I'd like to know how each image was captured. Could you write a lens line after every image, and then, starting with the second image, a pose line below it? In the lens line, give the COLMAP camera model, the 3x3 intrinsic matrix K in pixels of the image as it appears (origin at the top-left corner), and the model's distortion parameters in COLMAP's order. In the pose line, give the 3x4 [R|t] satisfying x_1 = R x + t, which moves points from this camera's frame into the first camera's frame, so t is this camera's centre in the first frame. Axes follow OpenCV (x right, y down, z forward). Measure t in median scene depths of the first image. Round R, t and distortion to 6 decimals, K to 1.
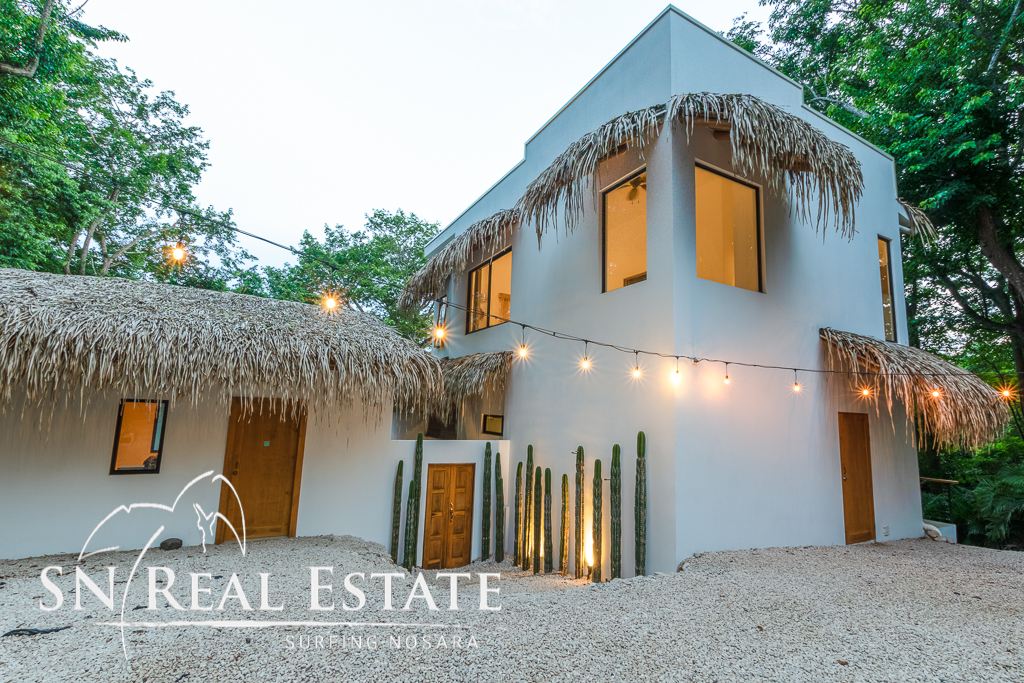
lens RADIAL K [[465.0, 0, 511.0], [0, 465.0, 343.6], [0, 0, 1]] dist [0.010026, -0.000148]
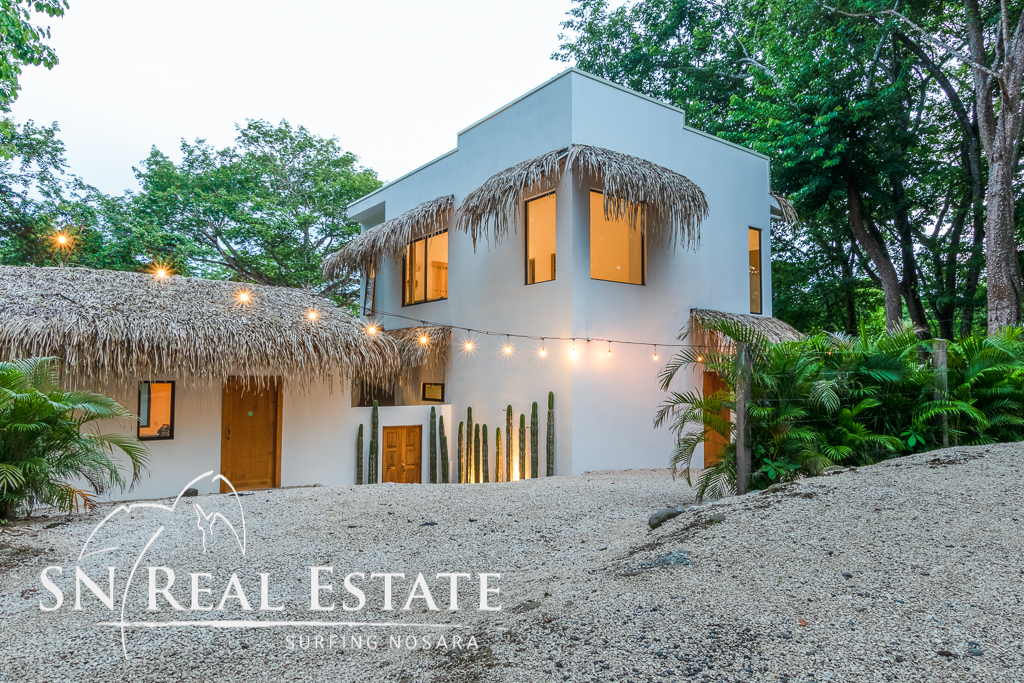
lens RADIAL K [[622.8, 0, 518.0], [0, 622.8, 341.2], [0, 0, 1]] dist [0.003639, -0.000551]
pose [[0.990173, -0.026204, 0.137372, -0.048070], [0.013681, 0.995727, 0.091329, -0.090388], [-0.139178, -0.088552, 0.986300, -0.552016]]
